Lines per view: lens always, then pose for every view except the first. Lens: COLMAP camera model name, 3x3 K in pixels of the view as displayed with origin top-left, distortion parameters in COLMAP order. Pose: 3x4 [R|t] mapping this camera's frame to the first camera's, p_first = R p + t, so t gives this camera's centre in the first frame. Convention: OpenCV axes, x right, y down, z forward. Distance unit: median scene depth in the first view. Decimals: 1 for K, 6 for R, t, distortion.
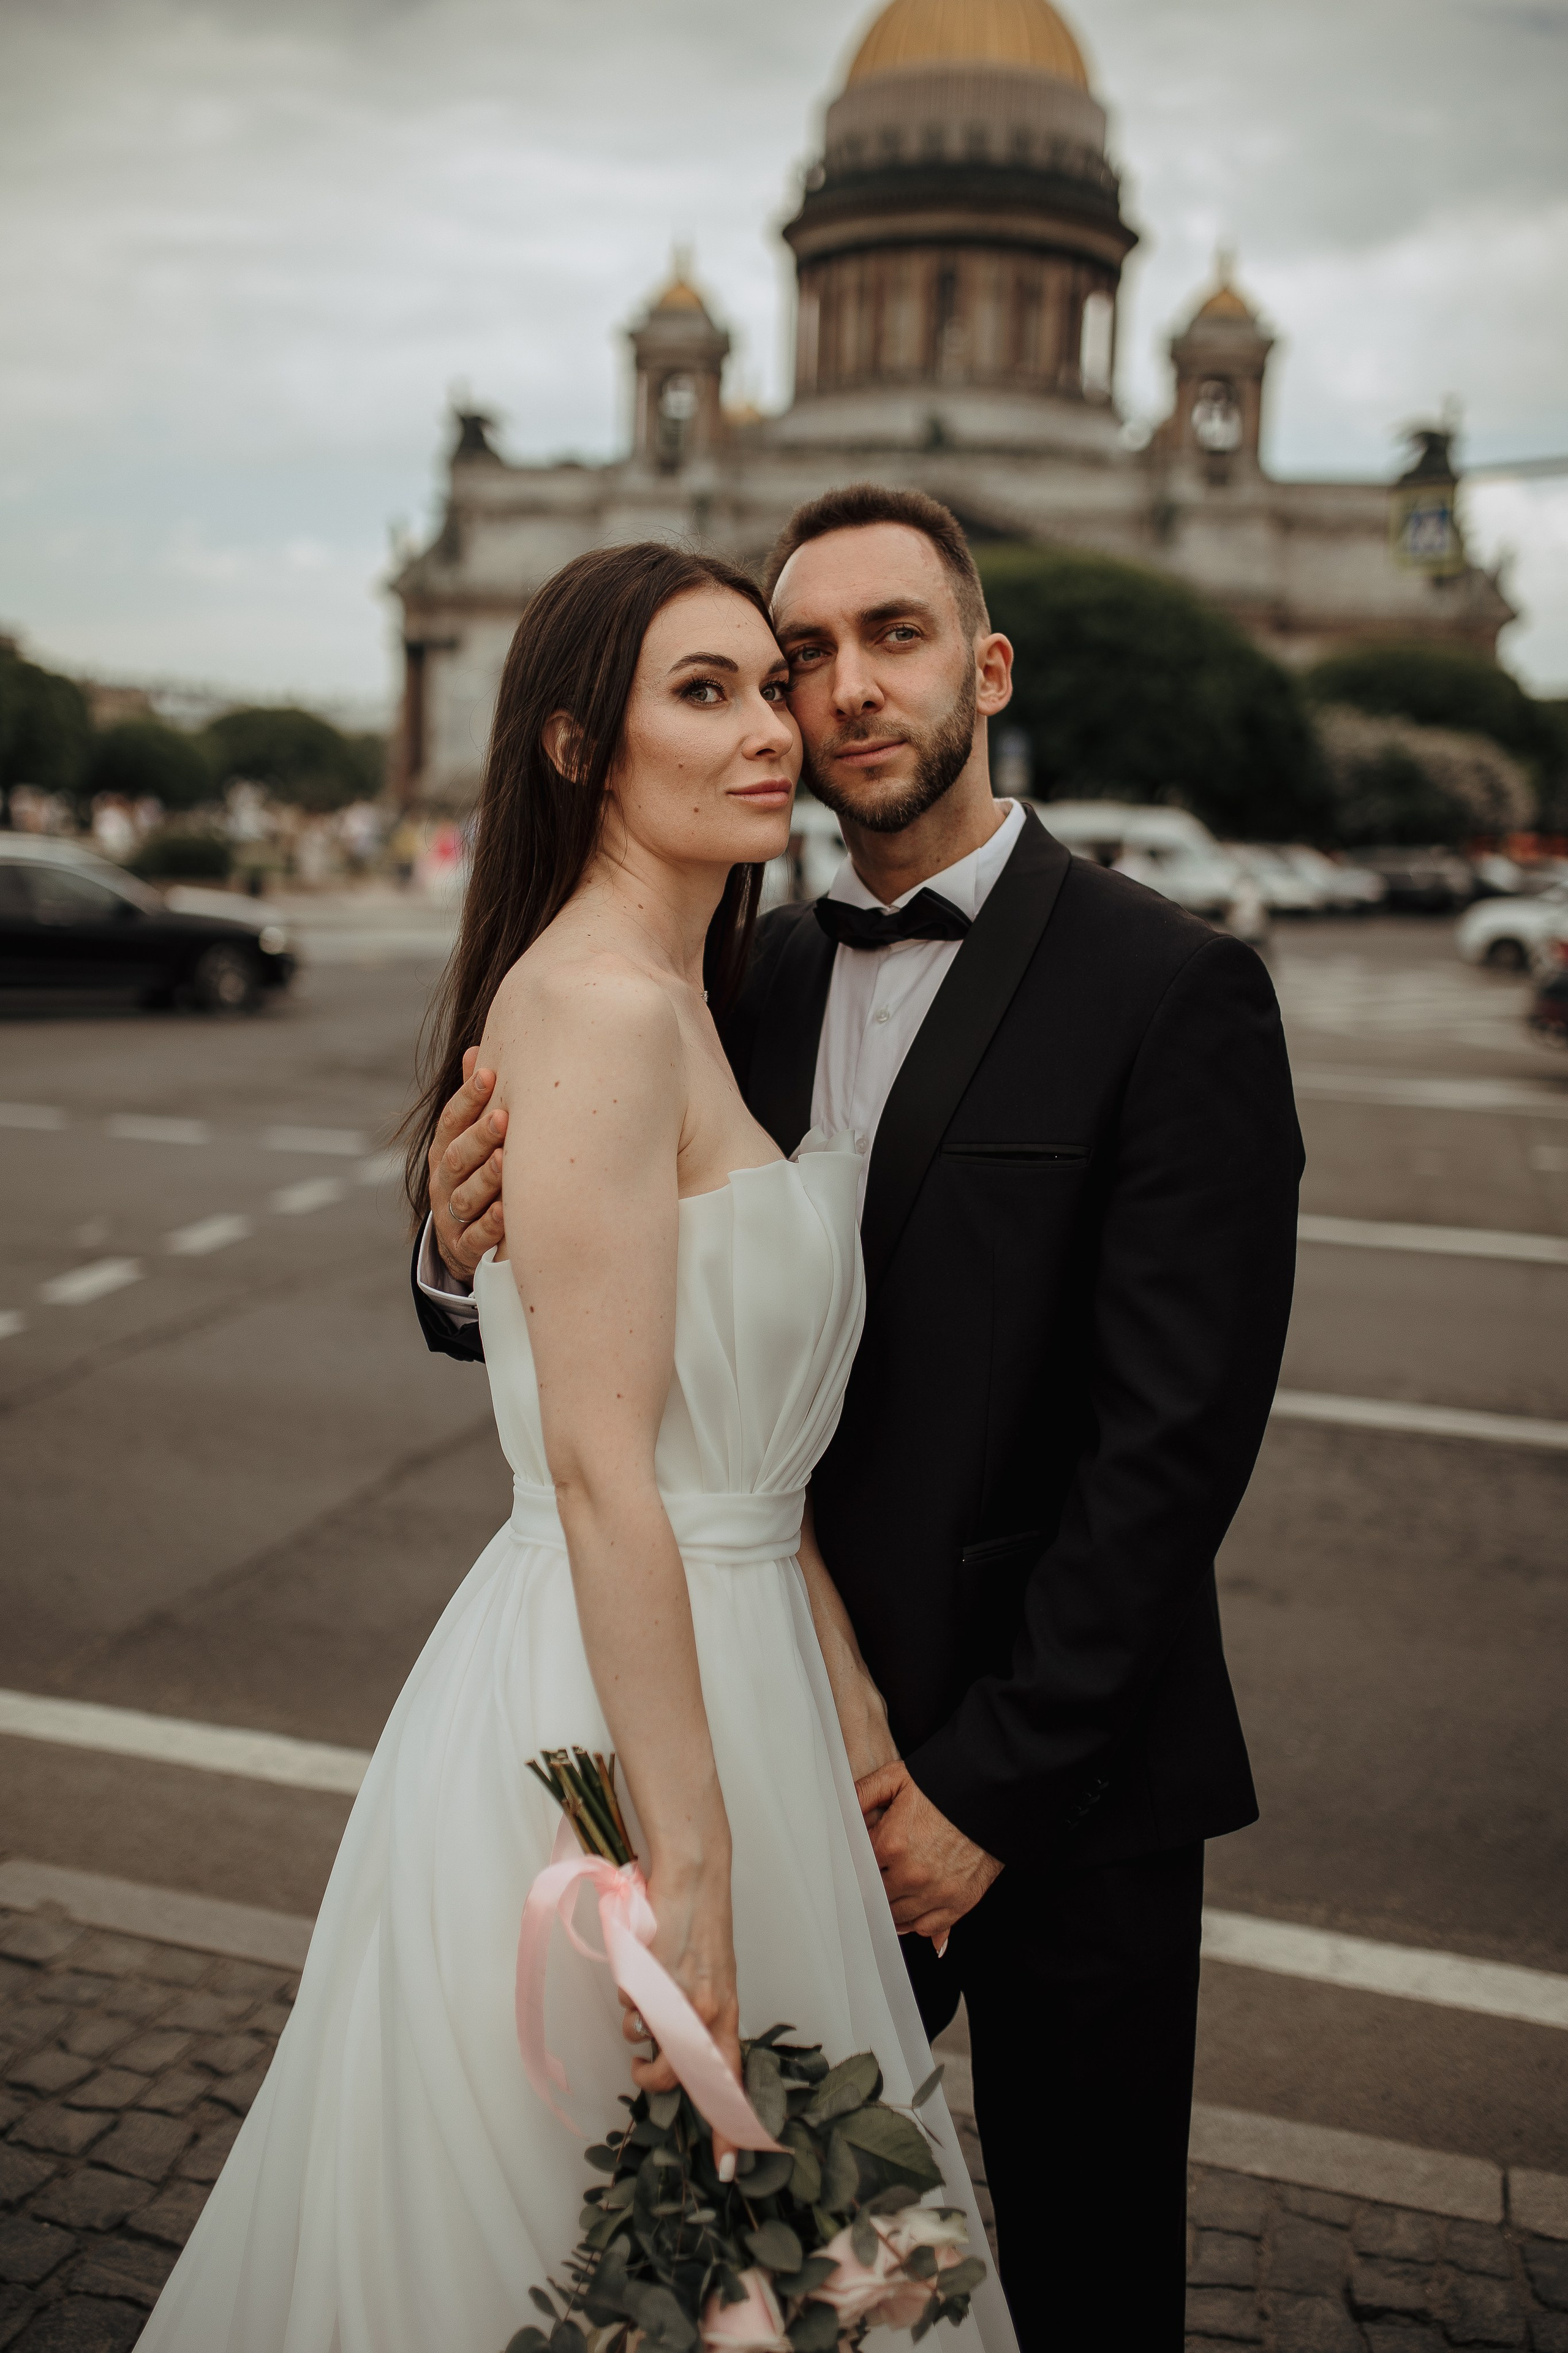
lens RADIAL K [[2251.3, 0, 786.6], [0, 2251.3, 1165.6], [0, 0, 1]] dist [-0.030409, 0.000000]
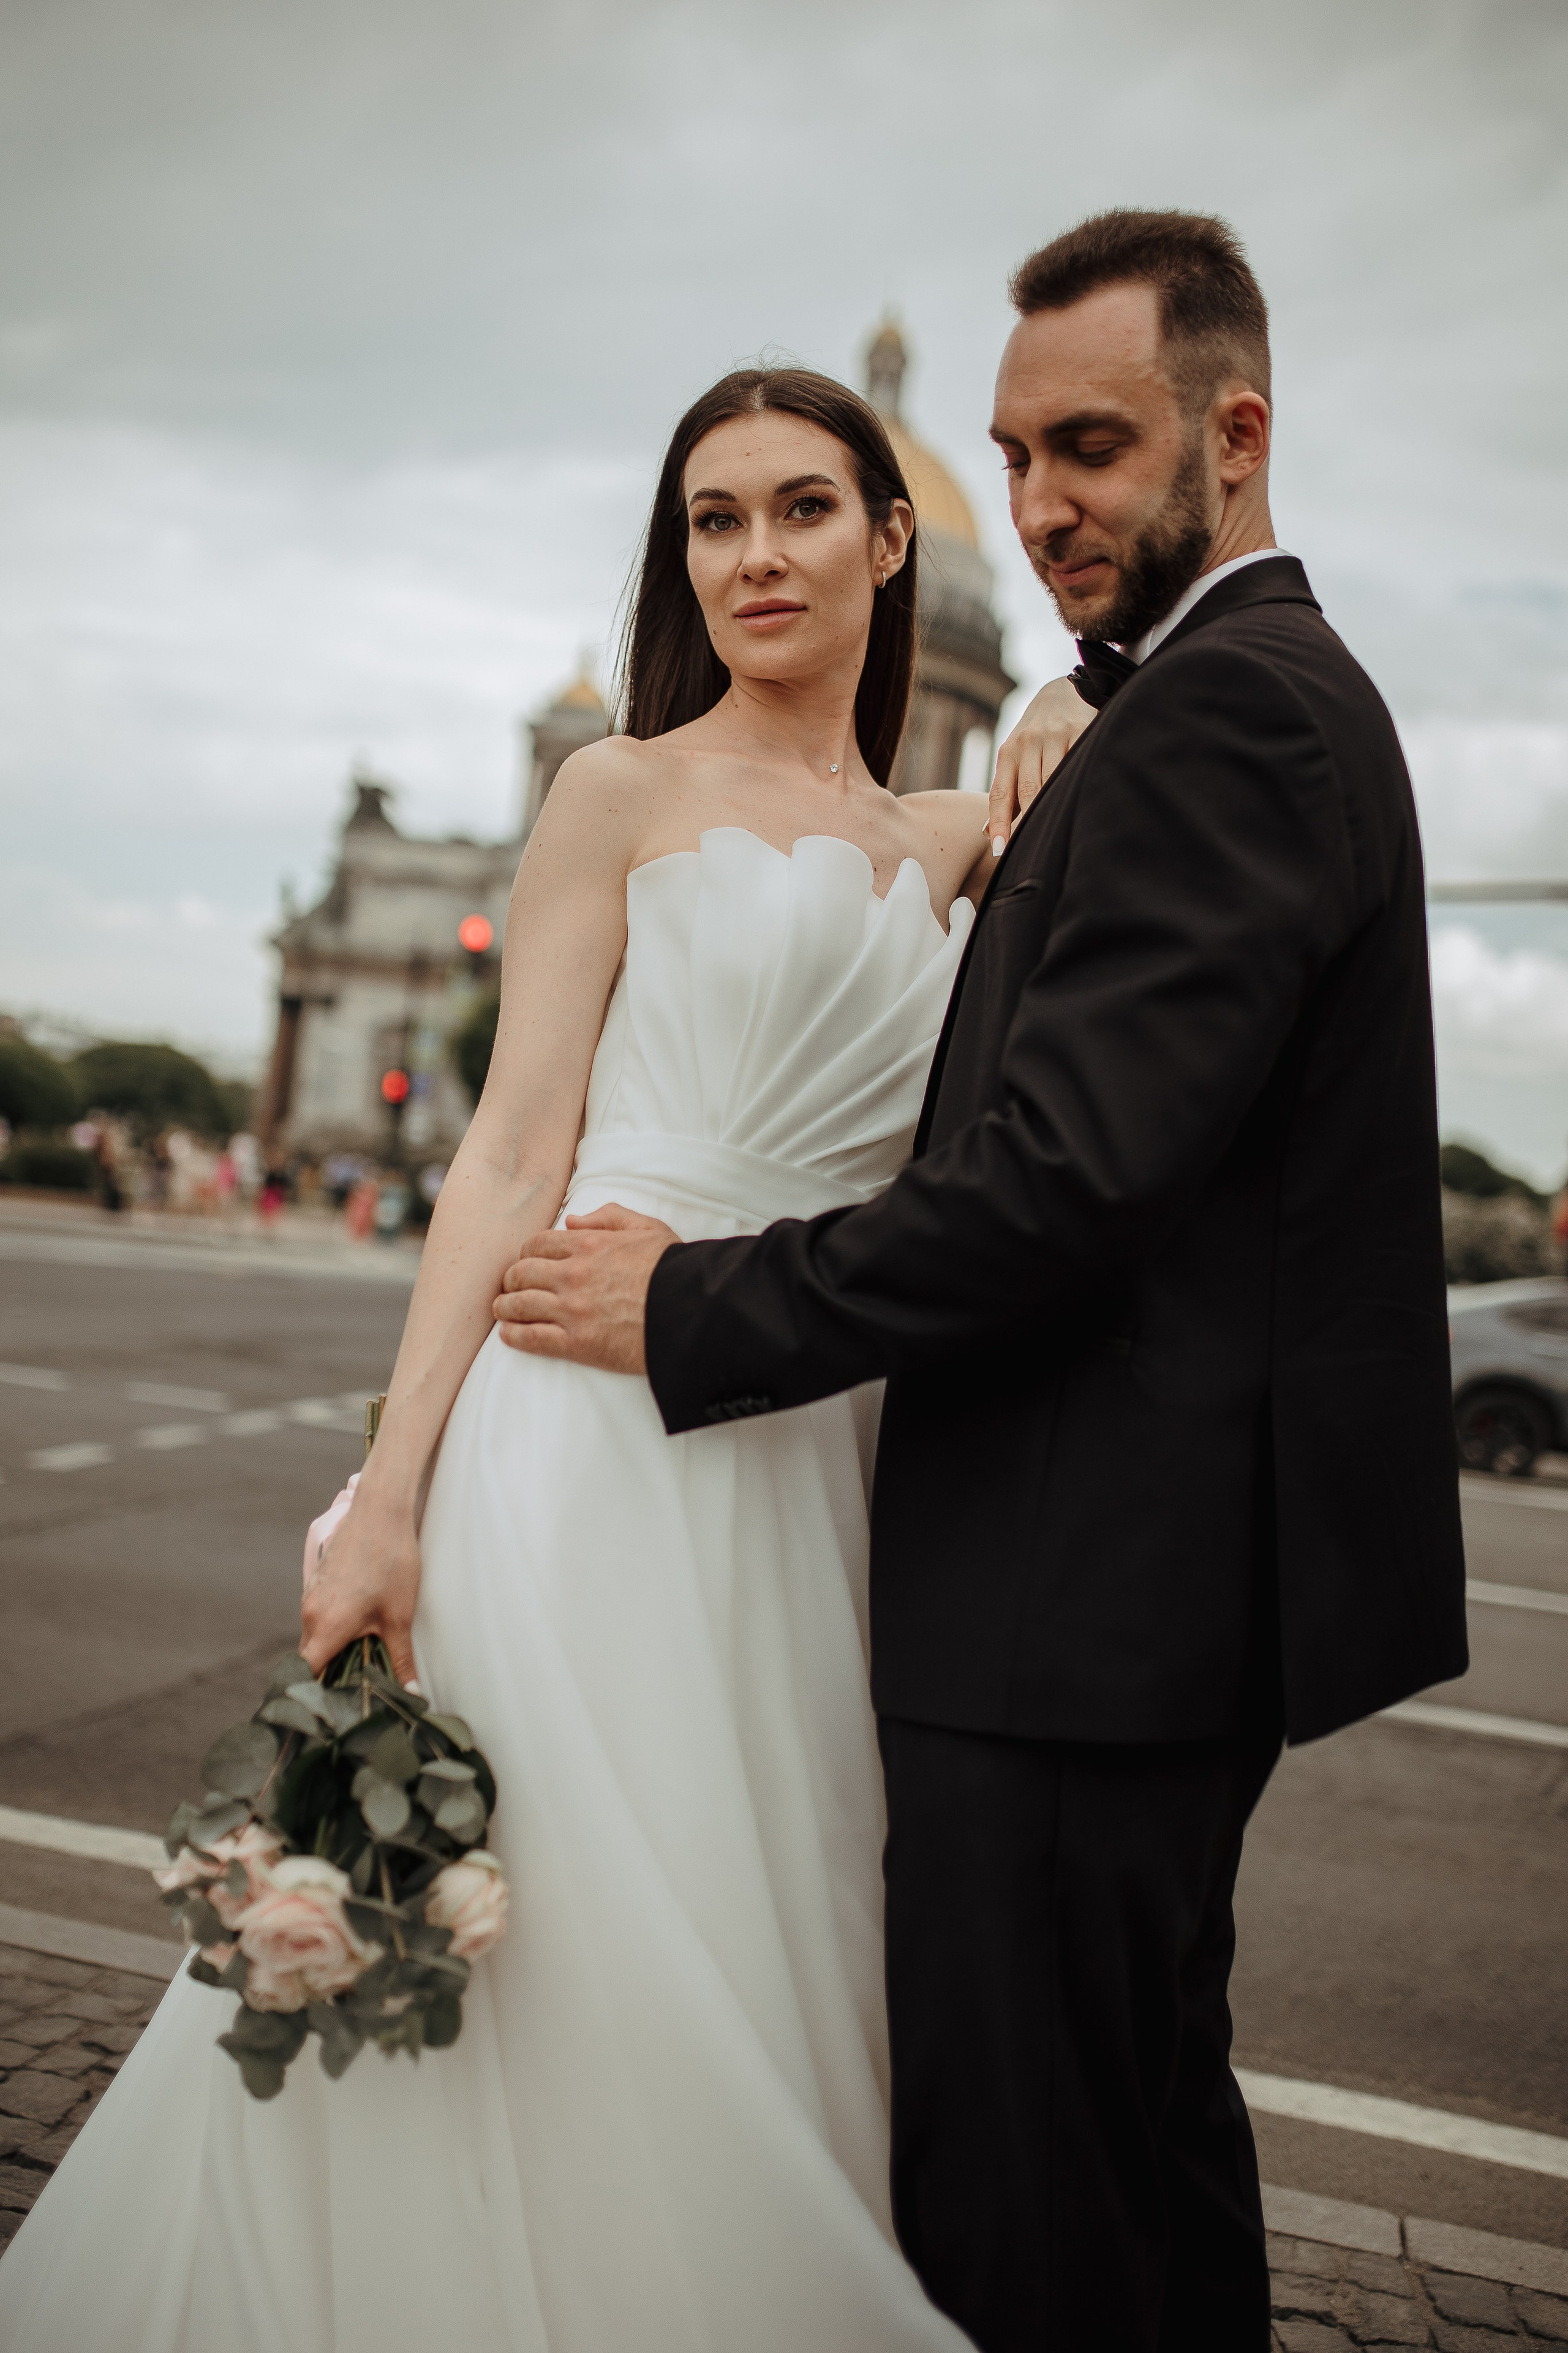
lens RADIAL K [[2251.3, 0, 776.6], [0, 2251.3, 1174.8], [0, 0, 1]] dist [-0.030409, 0.000000]
pose [[0.995042, 0.079609, 0.059620, -0.044823], [-0.068374, 0.982853, -0.171247, 0.149685], [-0.072230, 0.166321, 0.983423, -0.035902]]
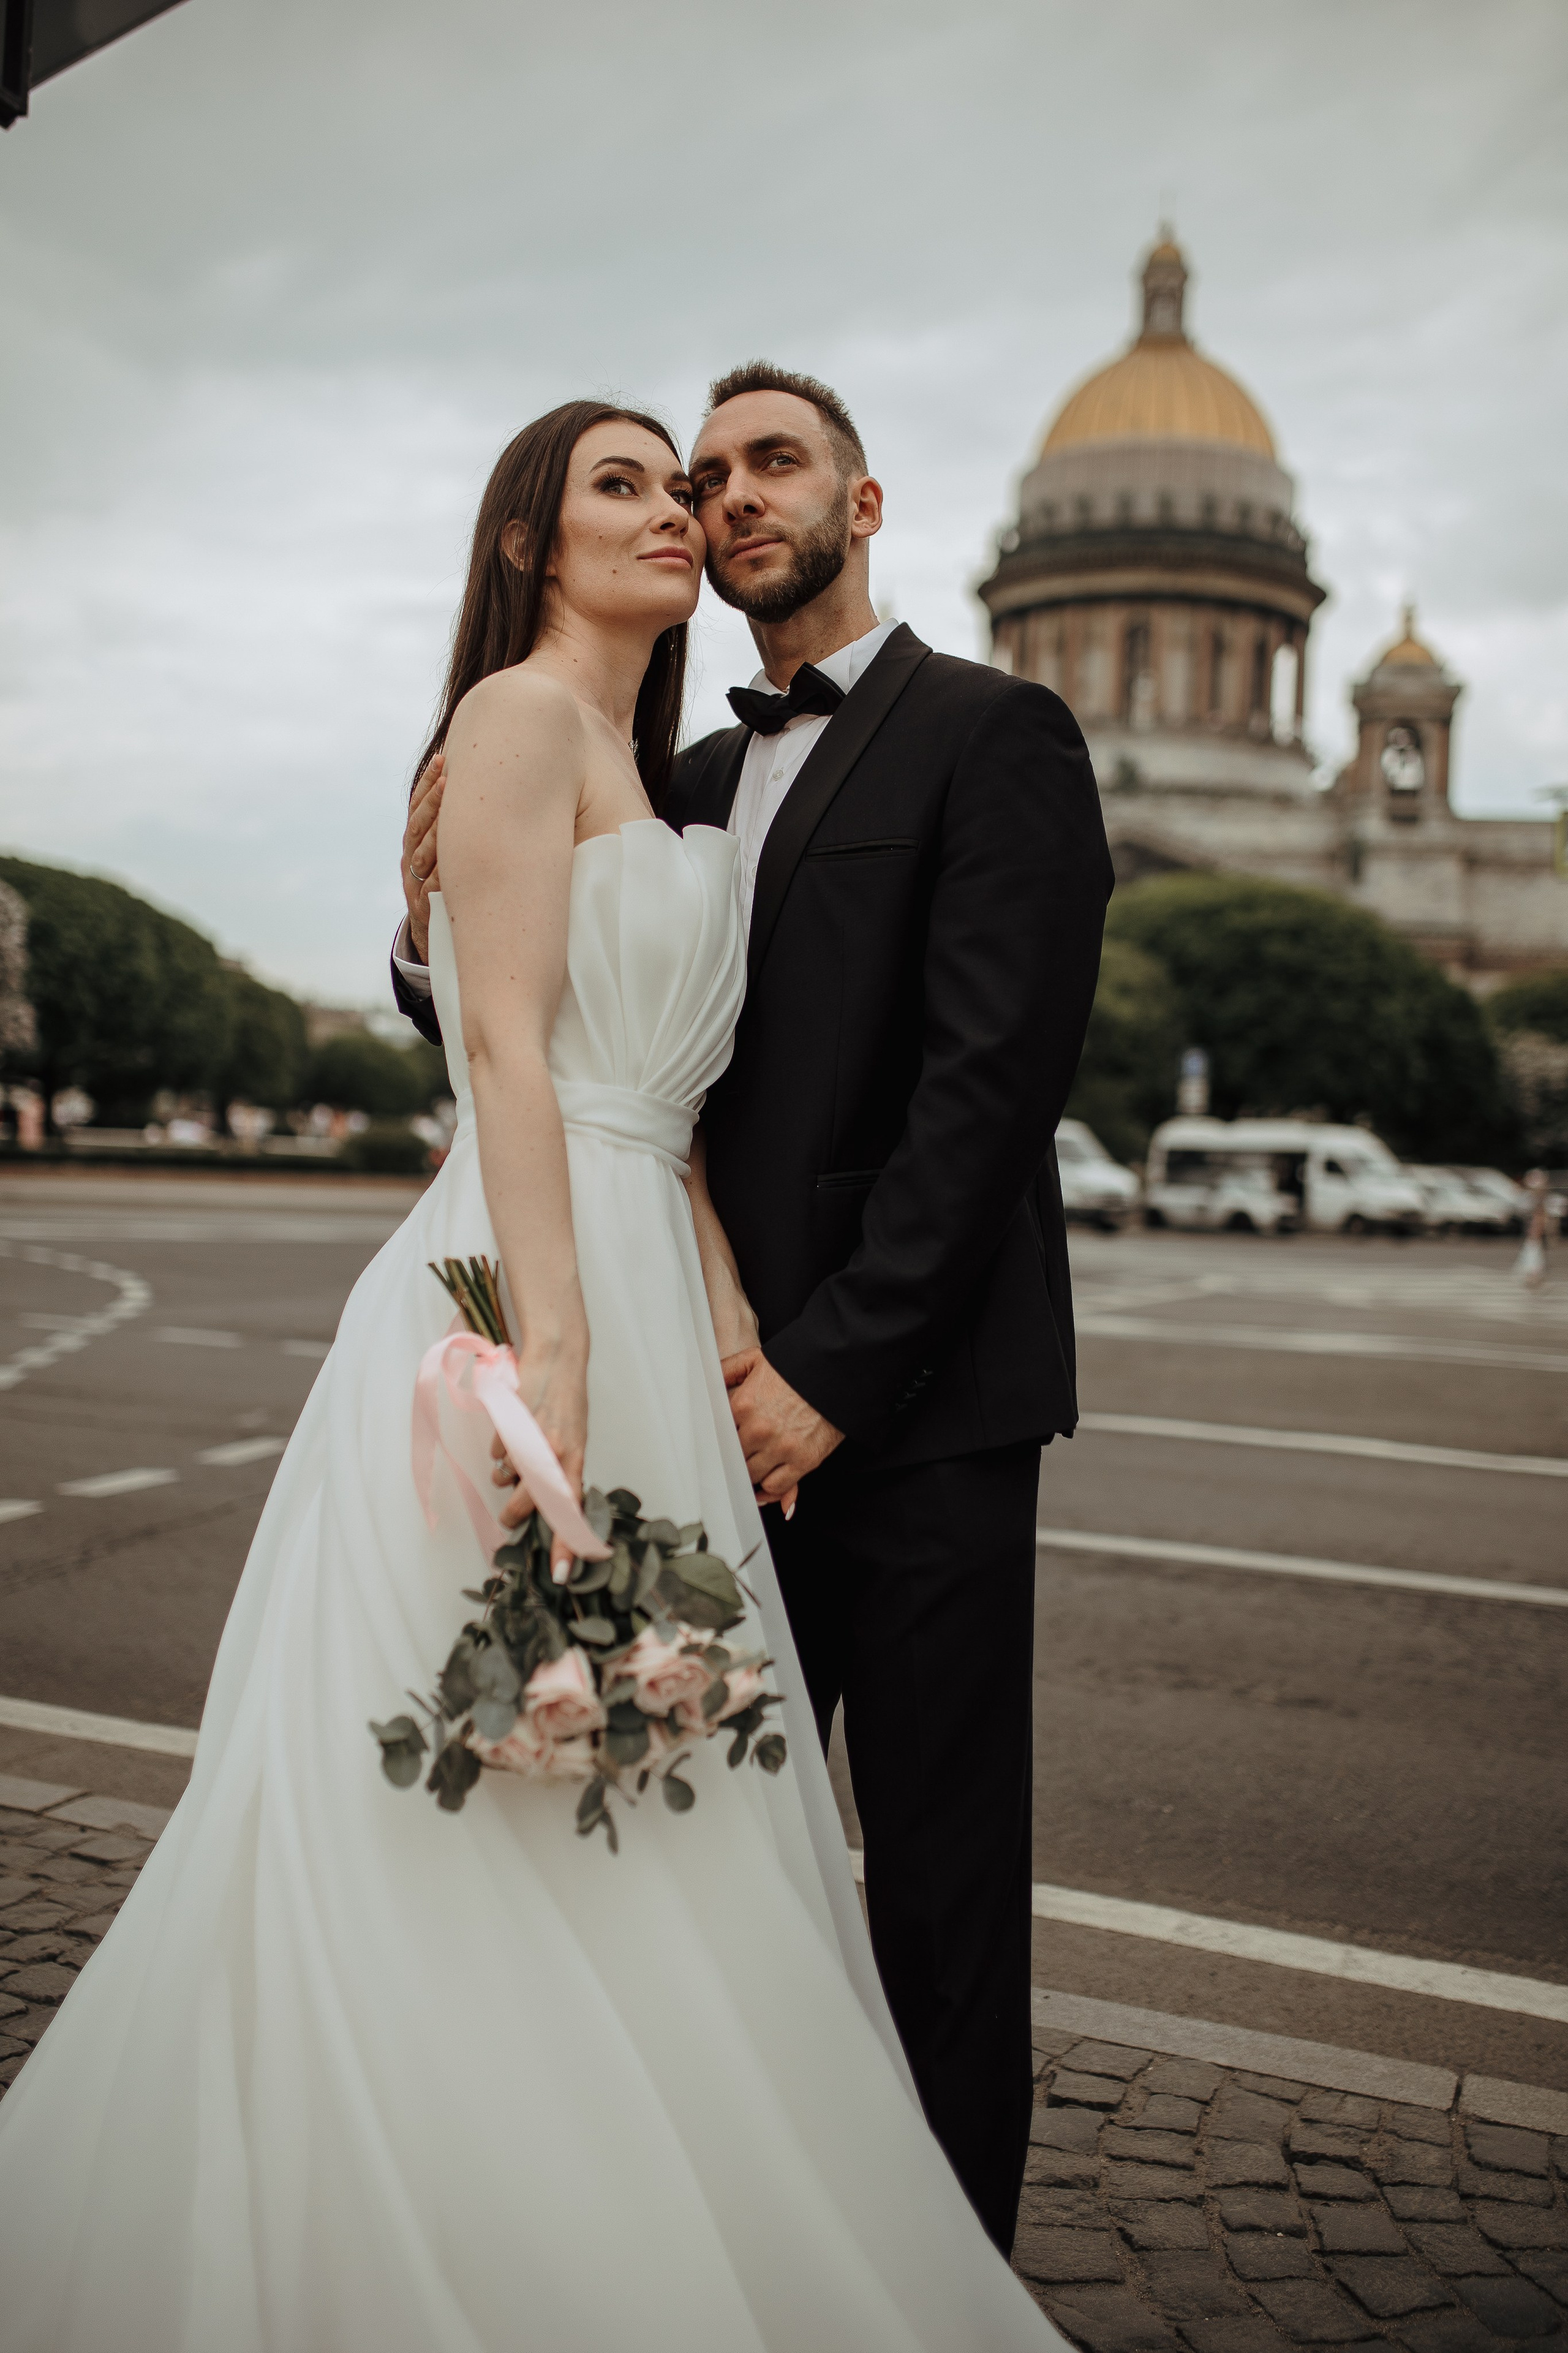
lens RADIAL K [[2251.3, 0, 786.6], [0, 2251.3, 1141.6], [0, 0, 1]] dist [-0.030409, 0.000000]
pose [[0.996142, 0.012982, -0.086789, 0.078652], [-0.026506, 0.987315, -0.156549, 0.160548], [0.083656, 0.158245, 0.983850, -0.092203]]
